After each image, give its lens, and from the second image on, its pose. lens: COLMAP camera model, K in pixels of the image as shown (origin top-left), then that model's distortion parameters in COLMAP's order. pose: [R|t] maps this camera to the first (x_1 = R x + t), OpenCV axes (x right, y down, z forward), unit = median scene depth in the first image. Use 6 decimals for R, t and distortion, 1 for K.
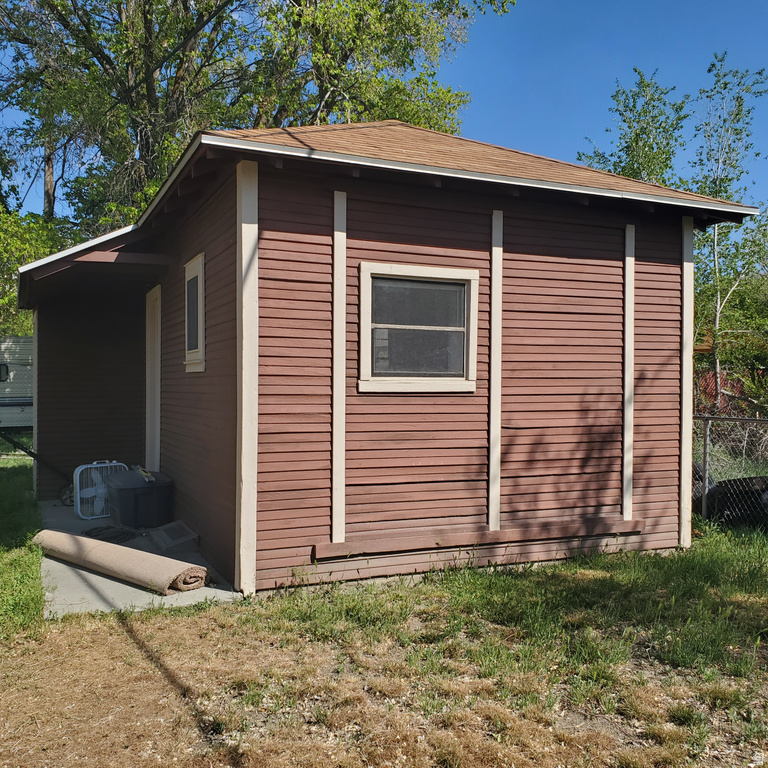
lens RADIAL K [[829.1, 0, 425.6], [0, 829.1, 397.9], [0, 0, 1]] dist [0.022732, -0.007071]
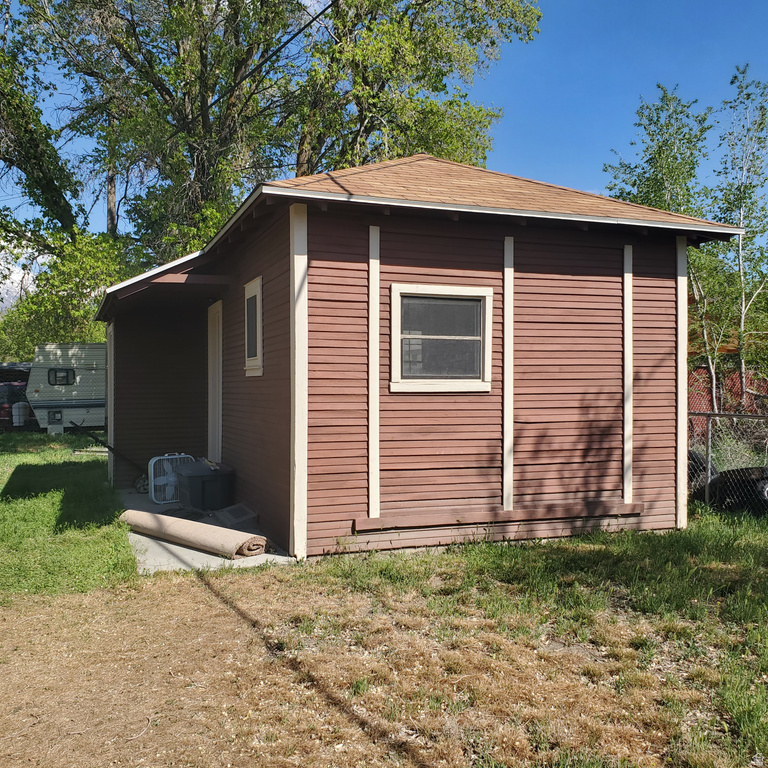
lens RADIAL K [[829.1, 0, 425.6], [0, 829.1, 397.9], [0, 0, 1]] dist [0.022732, -0.007071]
pose [[0.998679, -0.004868, -0.051156, 0.027979], [0.004781, 0.999987, -0.001812, 0.003272], [0.051164, 0.001565, 0.998689, -0.174323]]
